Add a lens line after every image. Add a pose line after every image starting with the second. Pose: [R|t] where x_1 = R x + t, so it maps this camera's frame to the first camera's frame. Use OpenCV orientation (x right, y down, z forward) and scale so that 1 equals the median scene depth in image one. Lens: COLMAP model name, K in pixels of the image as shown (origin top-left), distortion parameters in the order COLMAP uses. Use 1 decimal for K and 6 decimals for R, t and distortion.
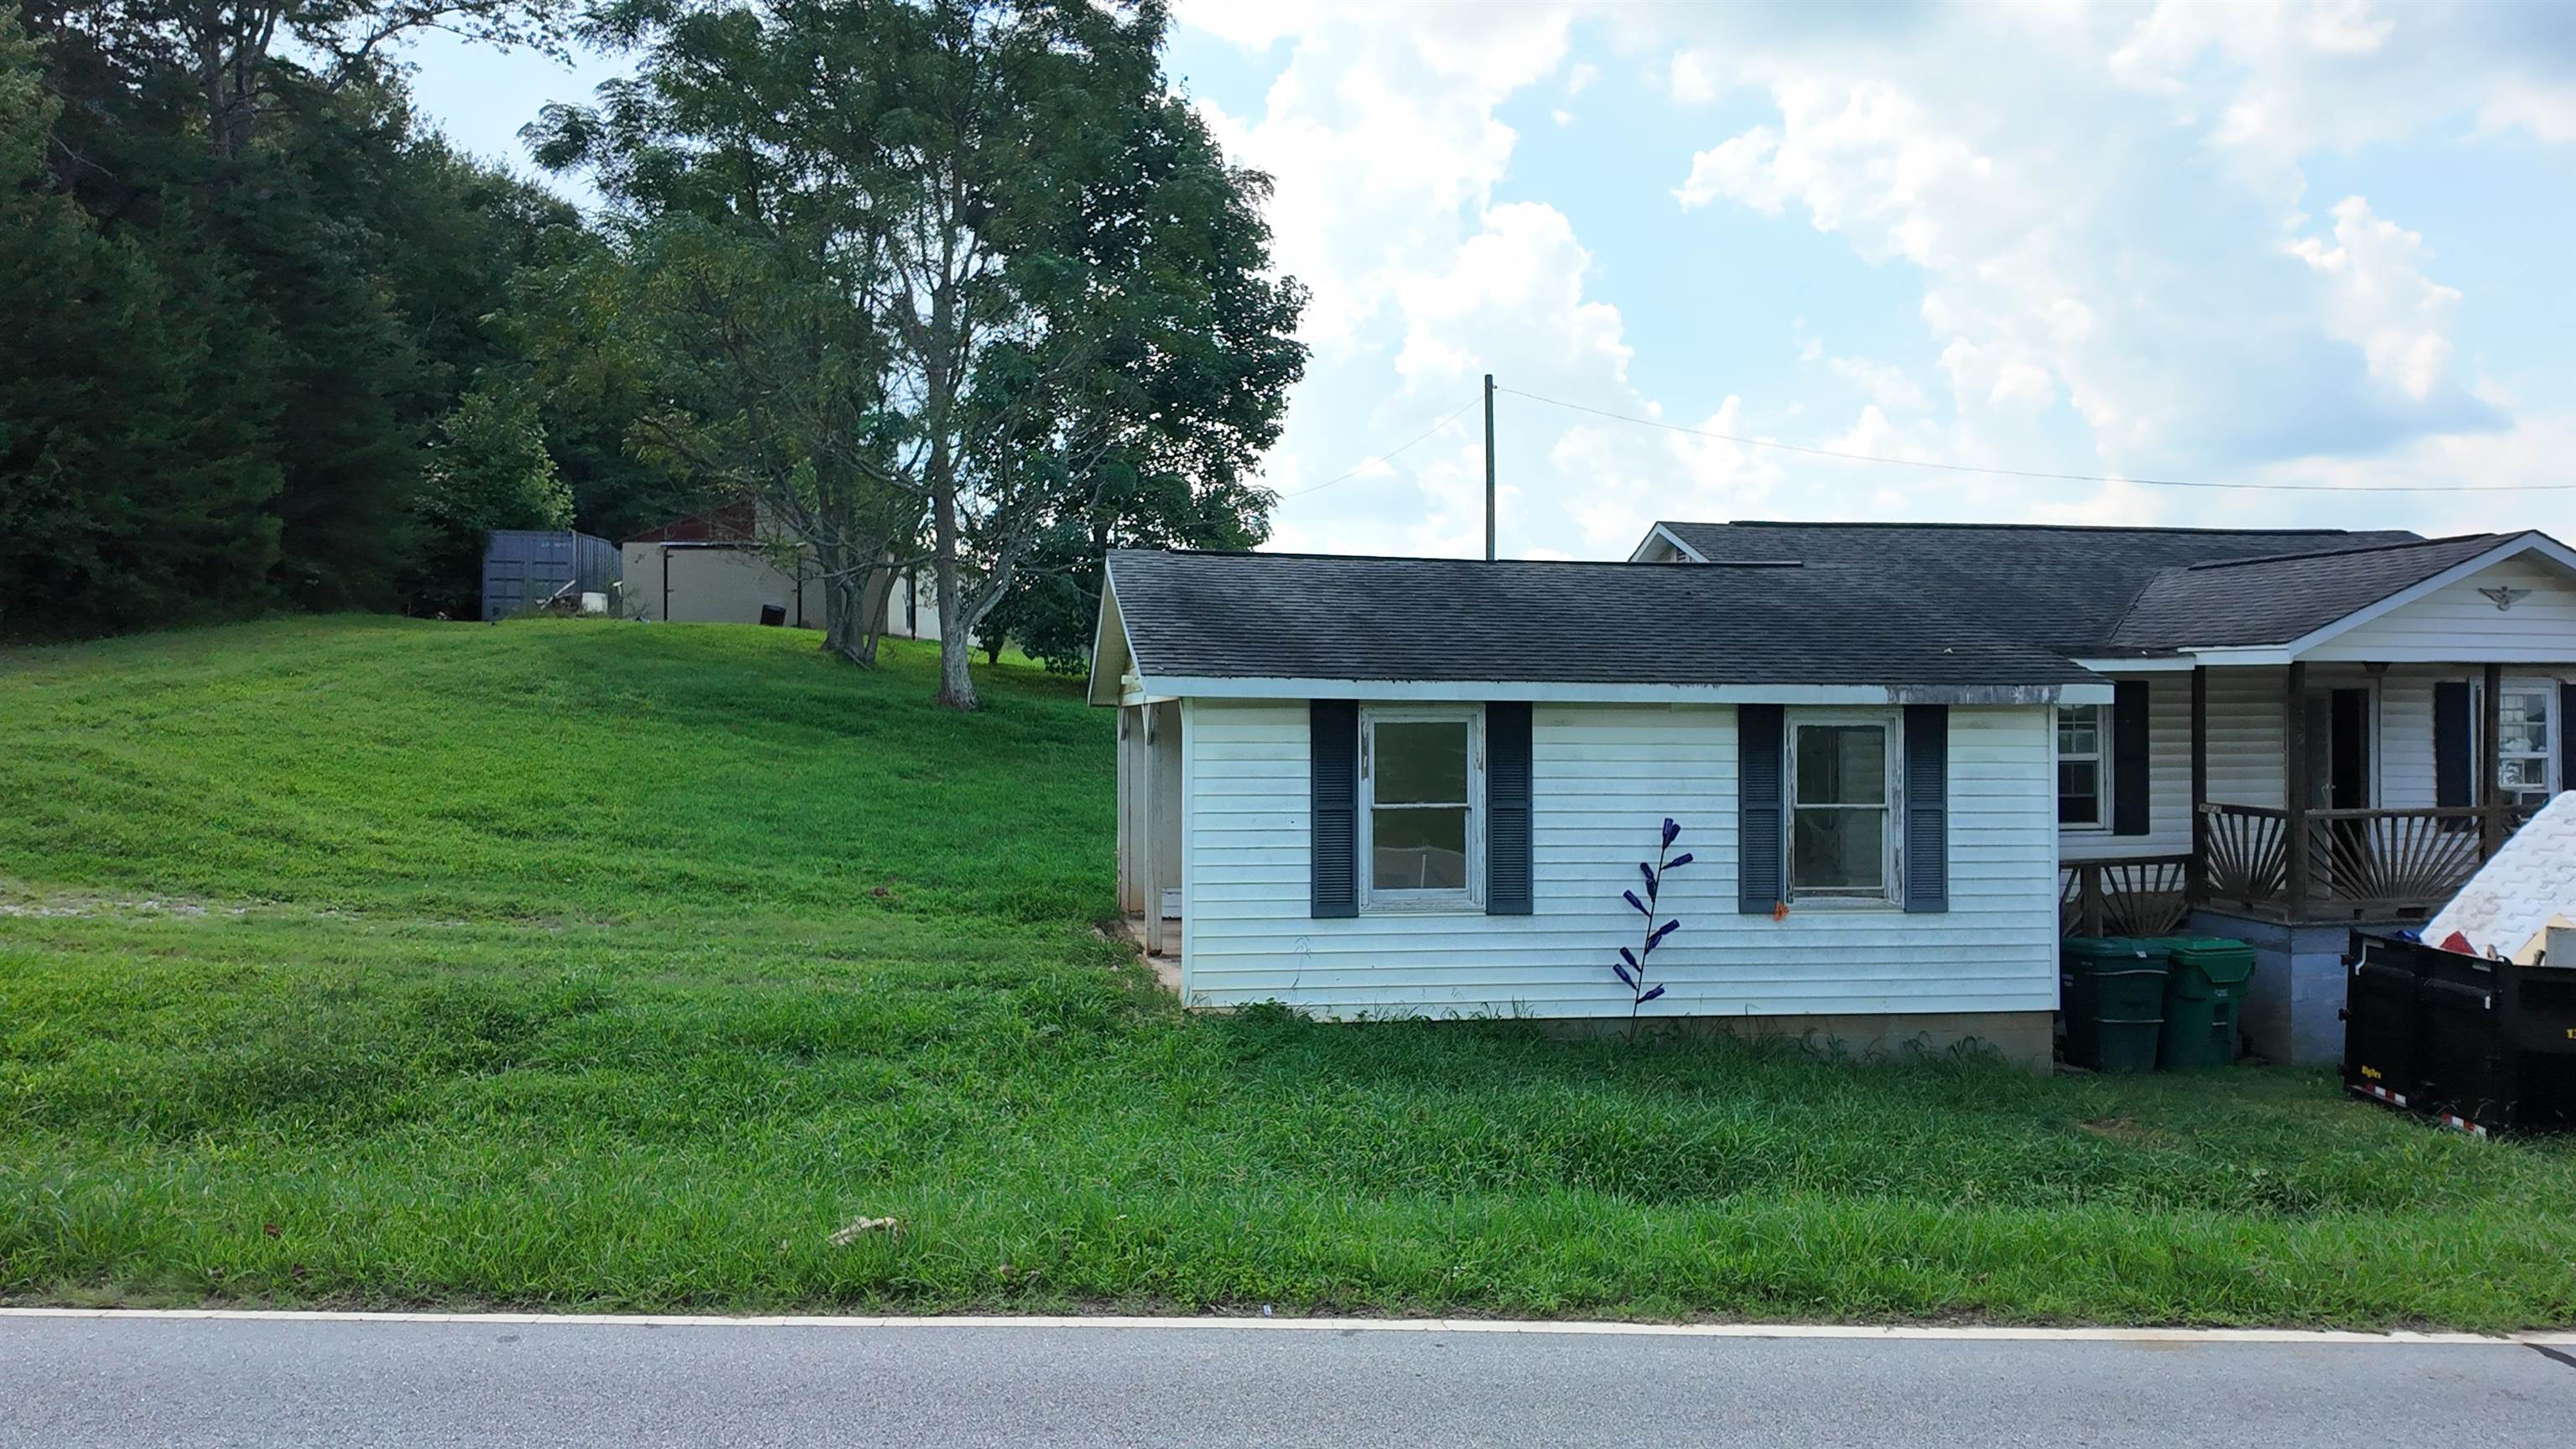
lens RADIAL K [[1694.1, 0, 1270.5], [0, 1694.1, 717.6], [0, 0, 1]] dist [0.123077, -0.177394]
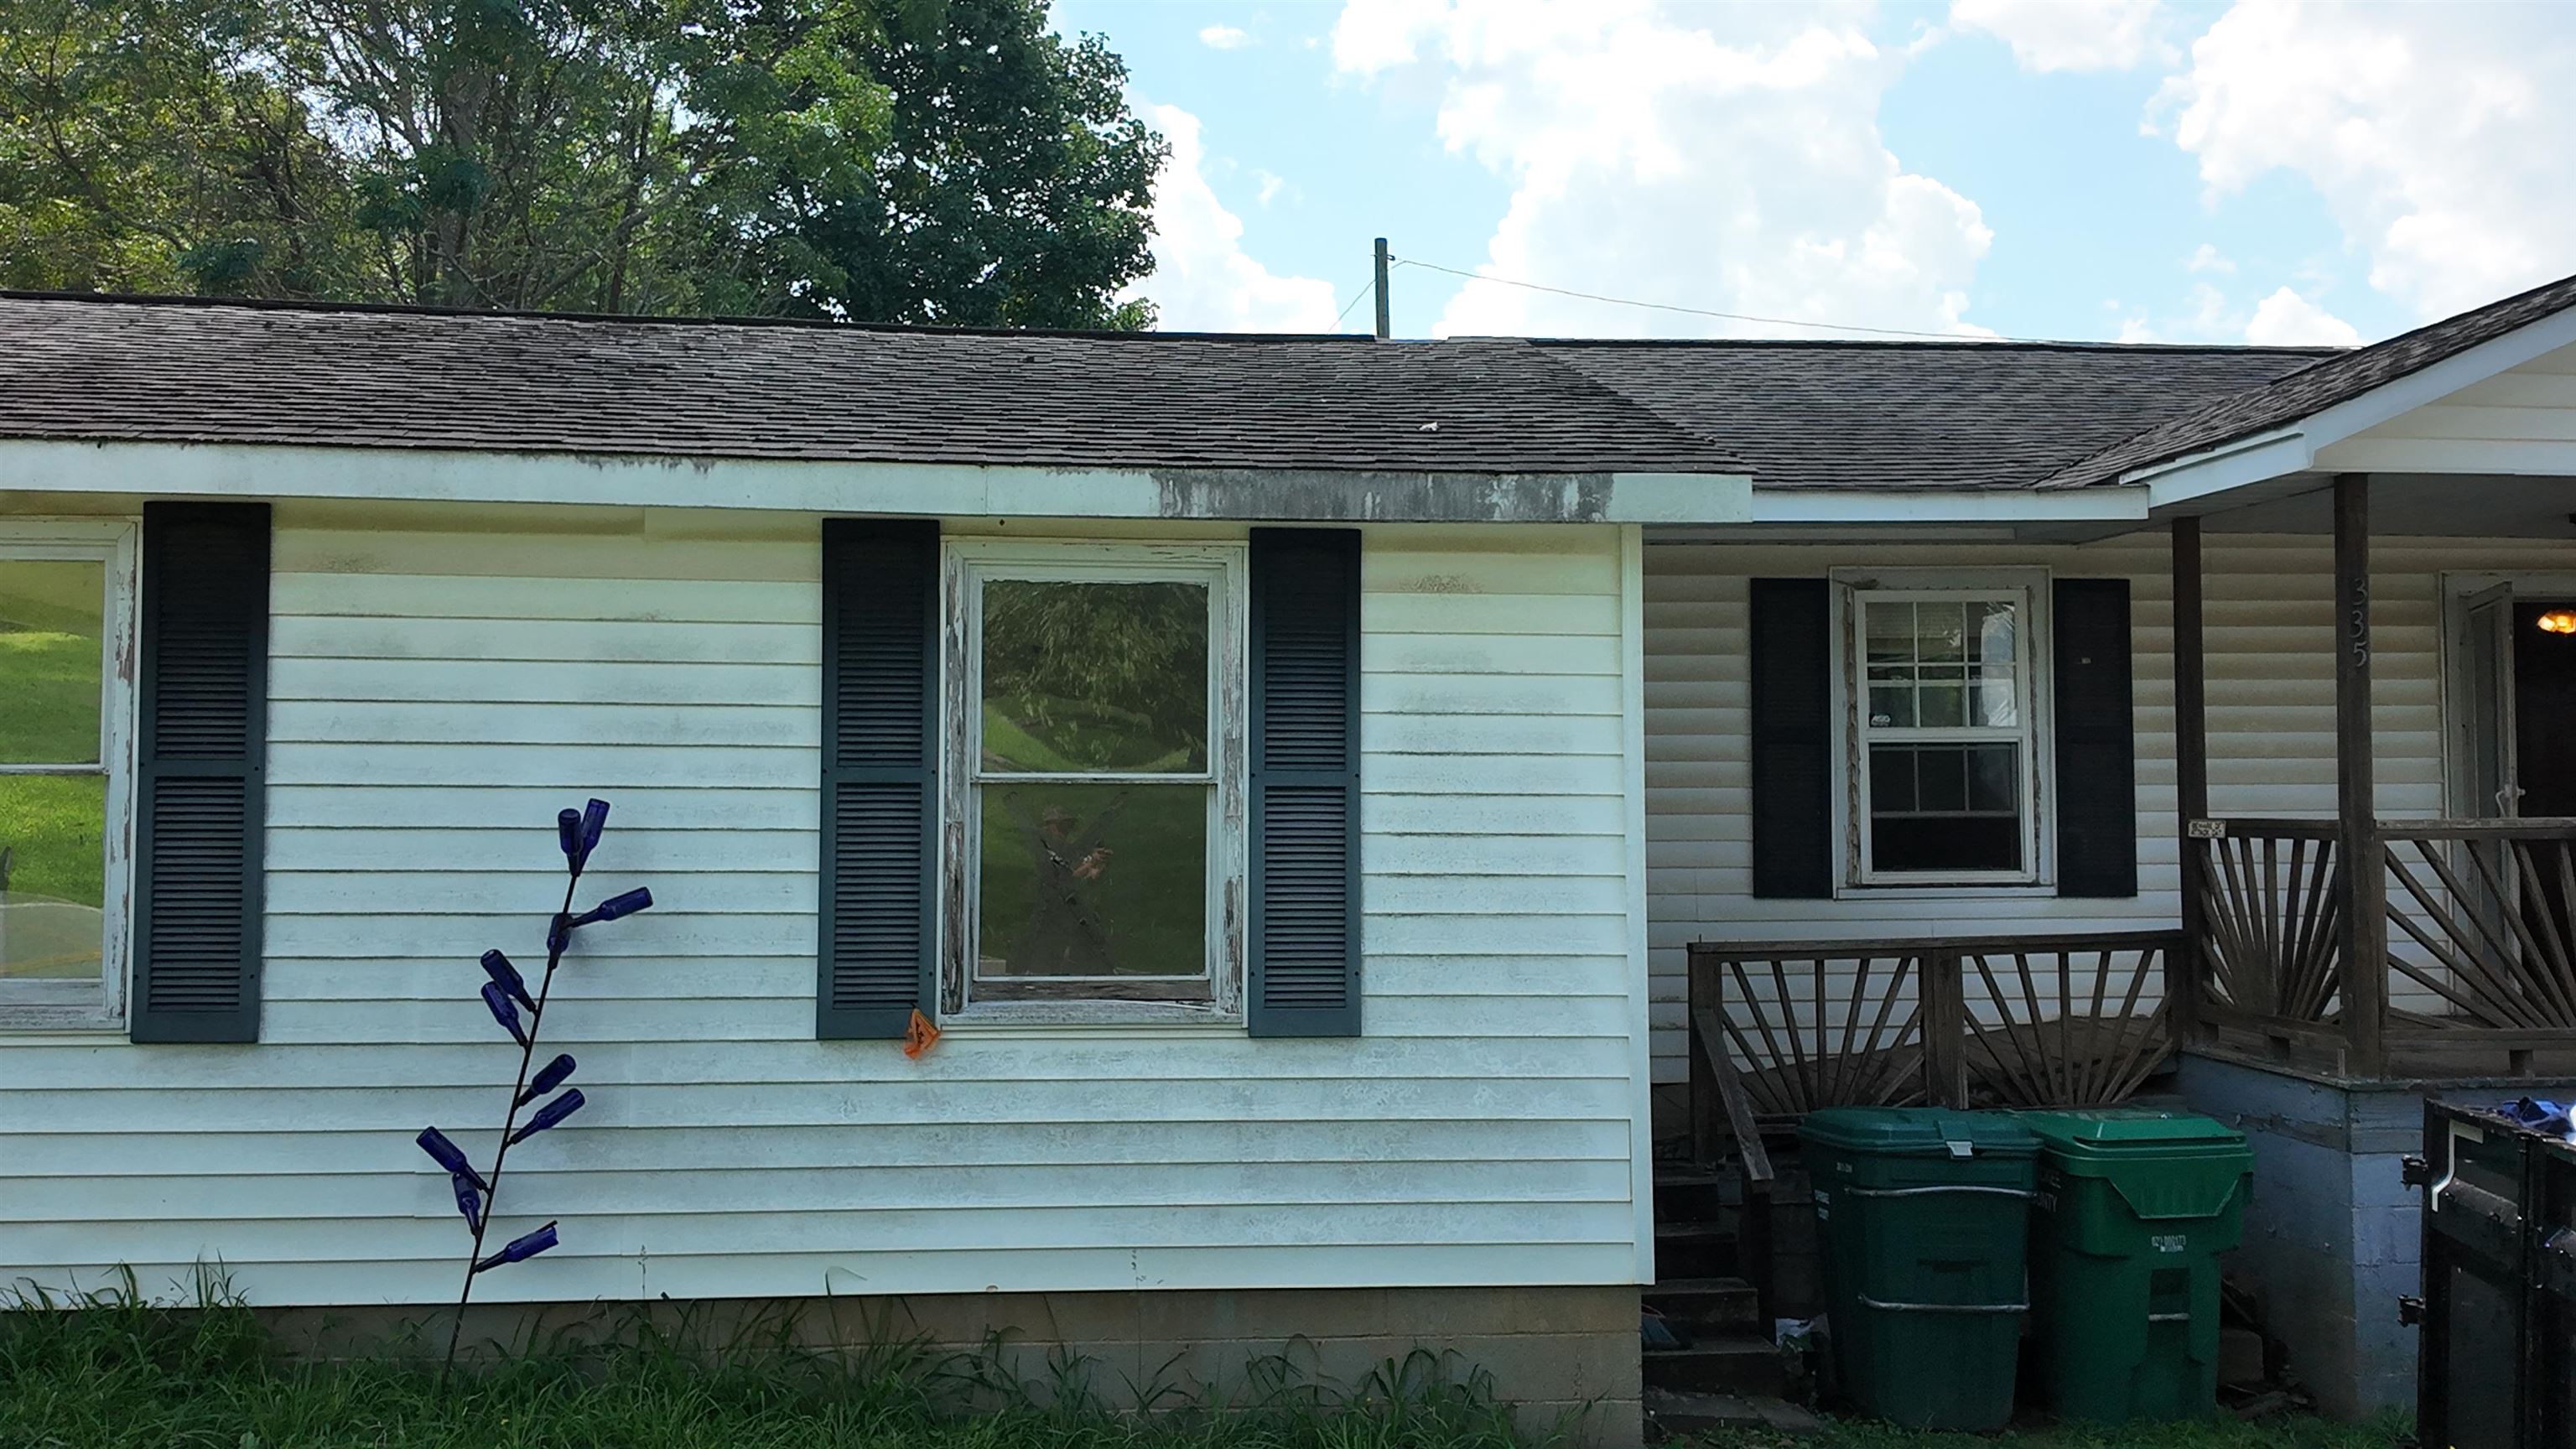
lens RADIAL K [[2191.9, 0, 1288.0], [0, 2191.9, 724.5], [0, 0, 1]] dist [0.154573, -0.274701]
pose [[0.997349, -0.003868, -0.072660, 0.421467], [0.000415, 0.998872, -0.047486, 0.064721], [0.072762, 0.047330, 0.996226, 0.482848]]
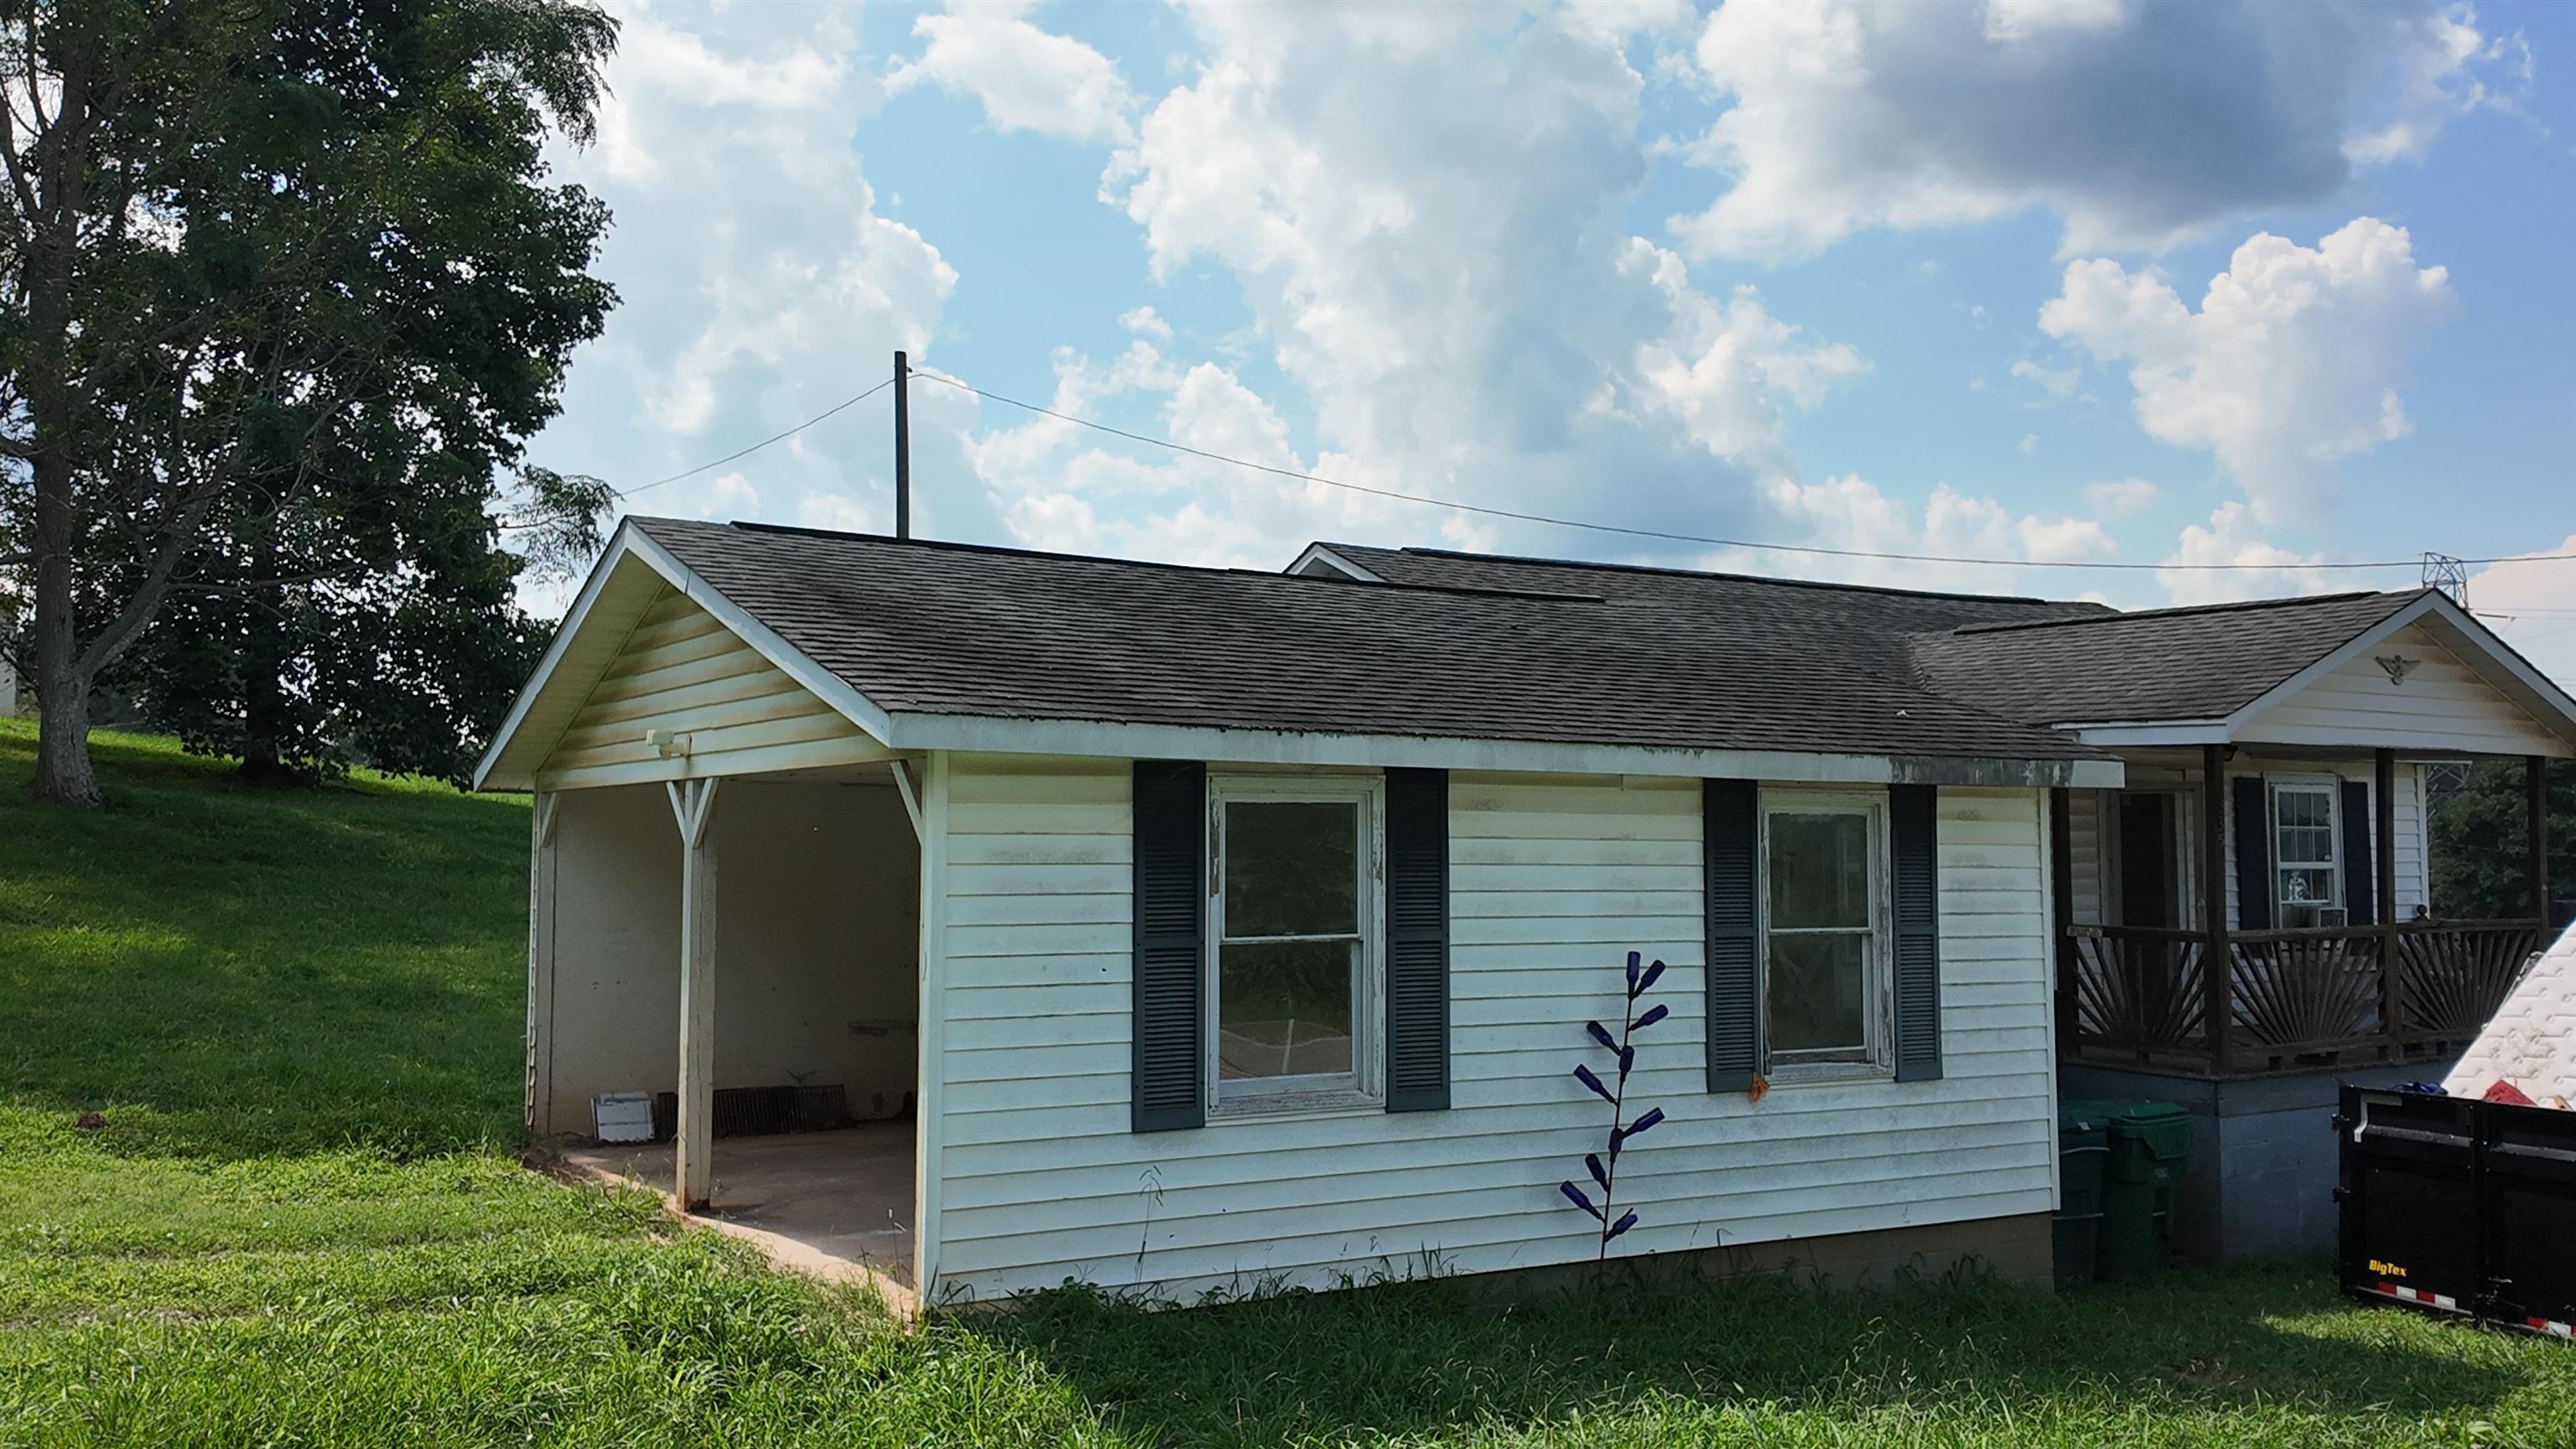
lens RADIAL K [[2191.9, 0, 1288.0], [0, 2191.9, 724.5], [0, 0, 1]] dist [0.154573, -0.274701]
pose [[0.924844, 0.021459, 0.379741, -0.210442], [-0.001512, 0.998607, -0.052749, 0.016124], [-0.380344, 0.048210, 0.923588, 0.254038]]
